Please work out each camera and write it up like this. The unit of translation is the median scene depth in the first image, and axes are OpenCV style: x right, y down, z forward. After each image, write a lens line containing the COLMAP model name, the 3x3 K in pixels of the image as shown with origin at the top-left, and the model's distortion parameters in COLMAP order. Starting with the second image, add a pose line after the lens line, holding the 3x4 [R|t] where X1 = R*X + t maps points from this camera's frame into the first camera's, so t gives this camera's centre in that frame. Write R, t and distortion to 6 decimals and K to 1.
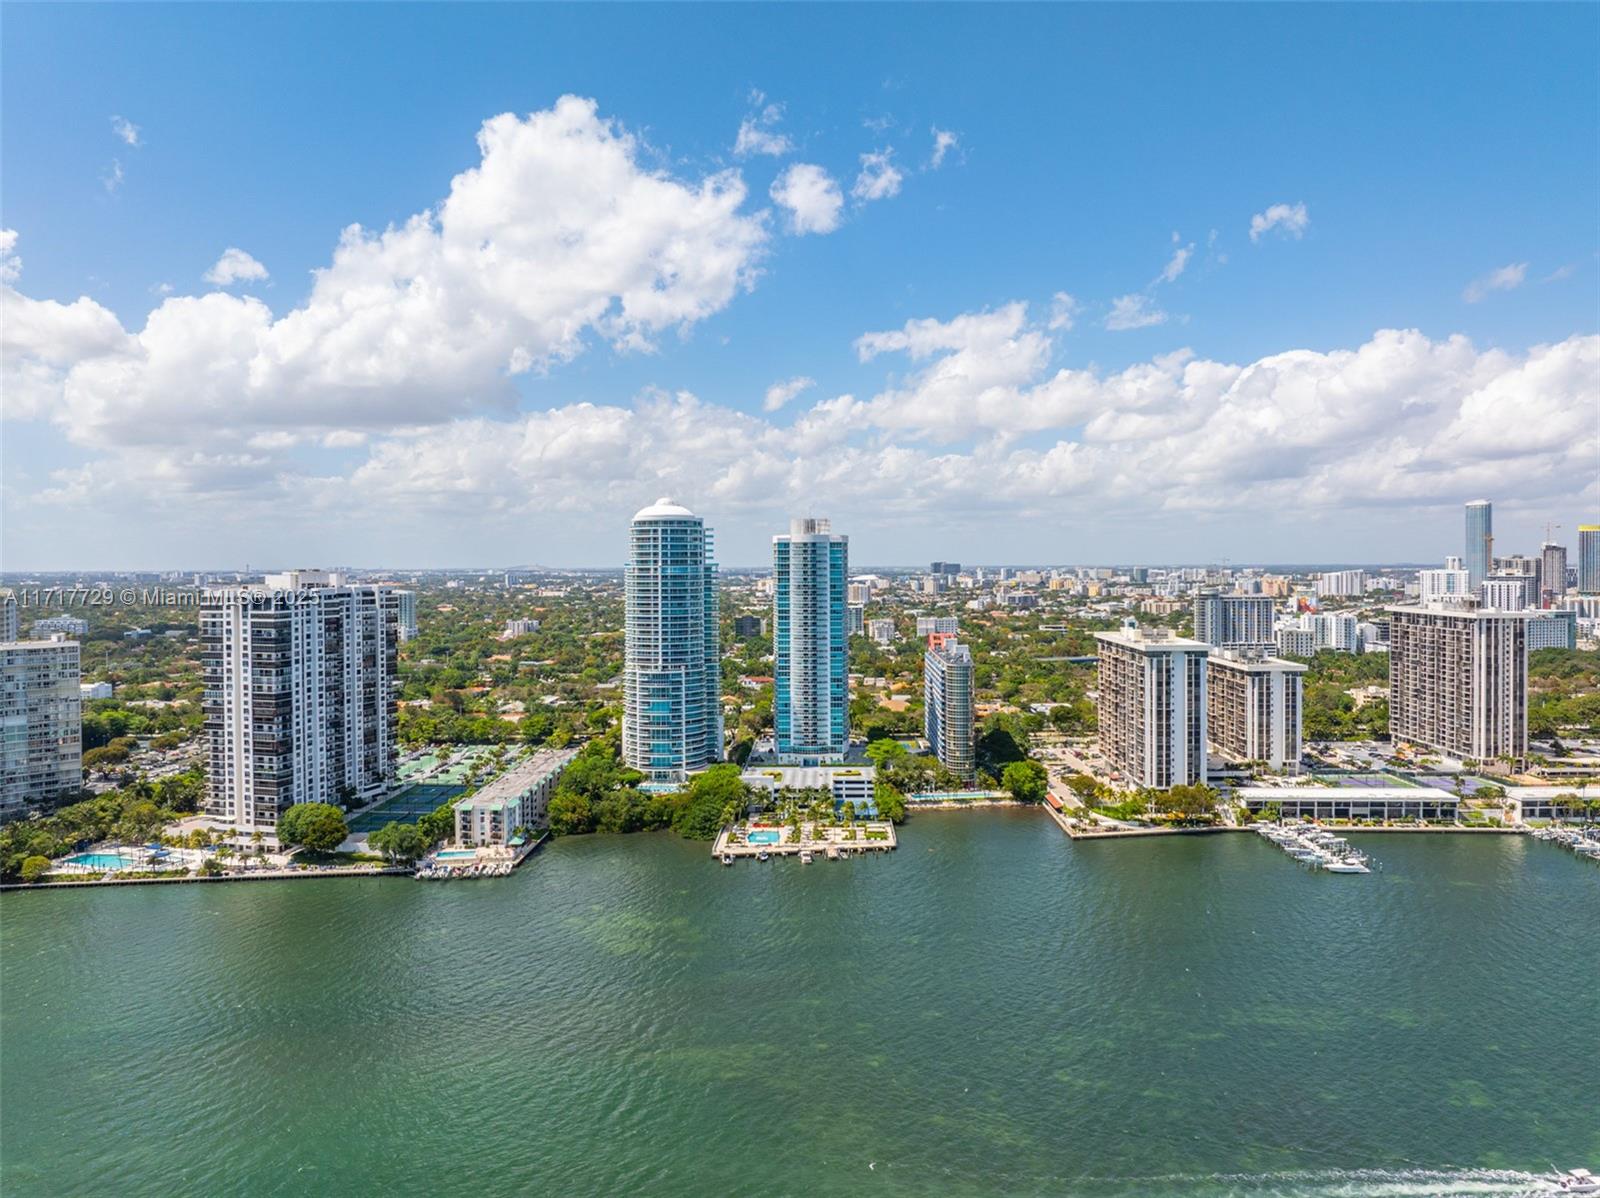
lens RADIAL K [[1137.9, 0, 813.4], [0, 1137.9, 592.5], [0, 0, 1]] dist [-0.001474, -0.043863]
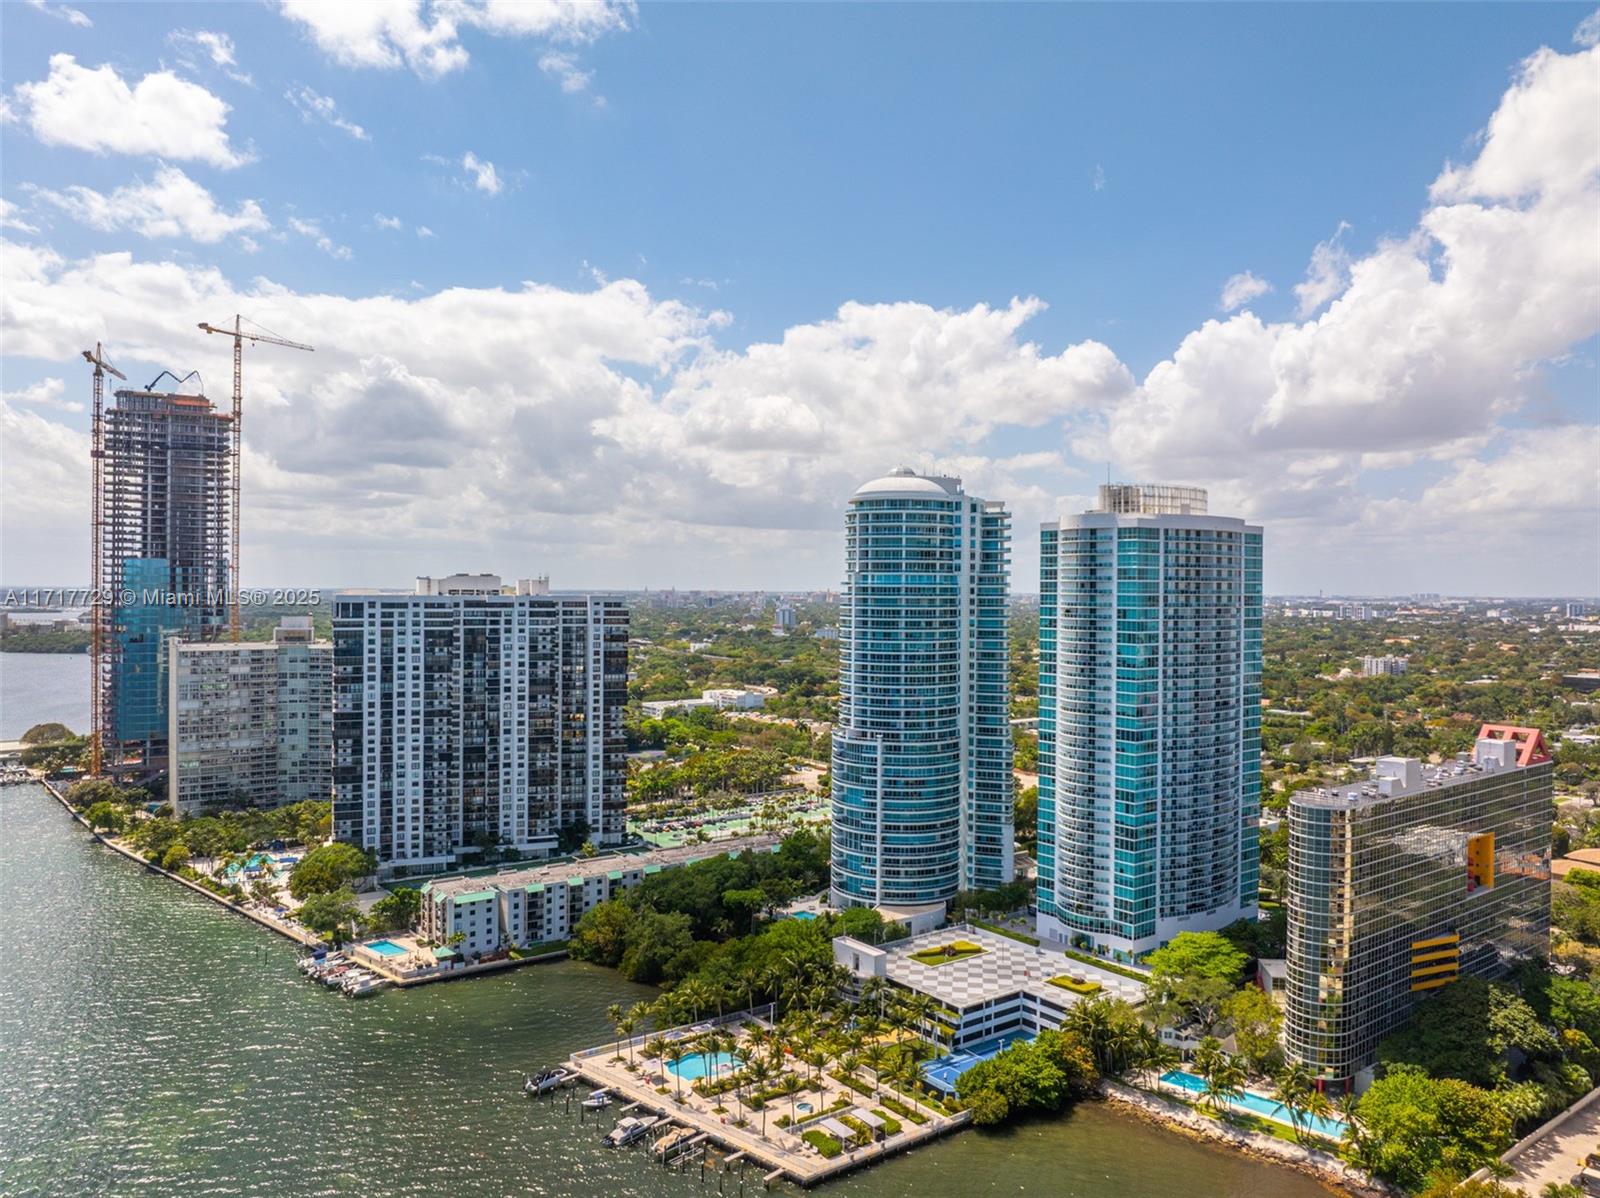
lens RADIAL K [[1137.9, 0, 813.4], [0, 1137.9, 592.5], [0, 0, 1]] dist [-0.001474, -0.043863]
pose [[0.608714, 0.012722, -0.793288, 0.340437], [-0.031139, 0.999484, -0.007865, -0.006350], [0.792778, 0.029490, 0.608796, 0.575080]]
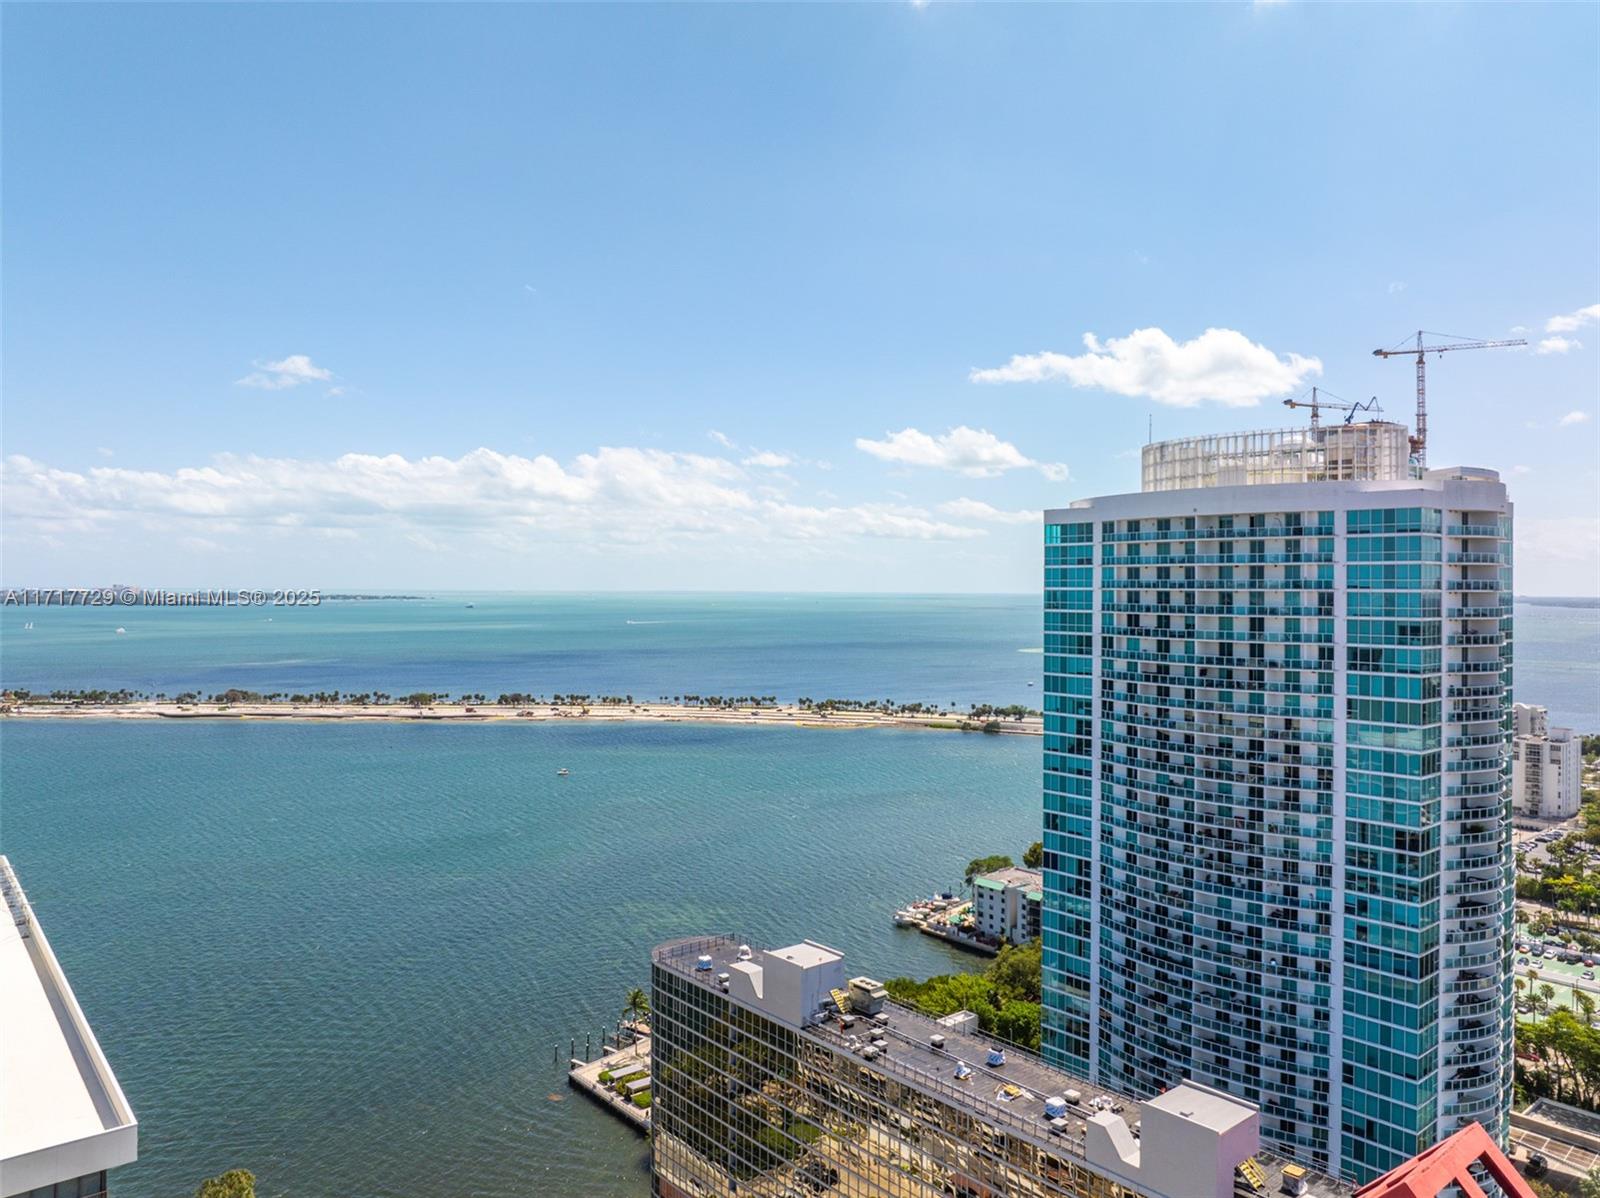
lens RADIAL K [[1137.9, 0, 813.4], [0, 1137.9, 592.5], [0, 0, 1]] dist [-0.001474, -0.043863]
pose [[-0.758480, 0.004619, -0.651680, 0.279947], [-0.016378, 0.999524, 0.026147, -0.033507], [0.651491, 0.030505, -0.758043, 1.221916]]
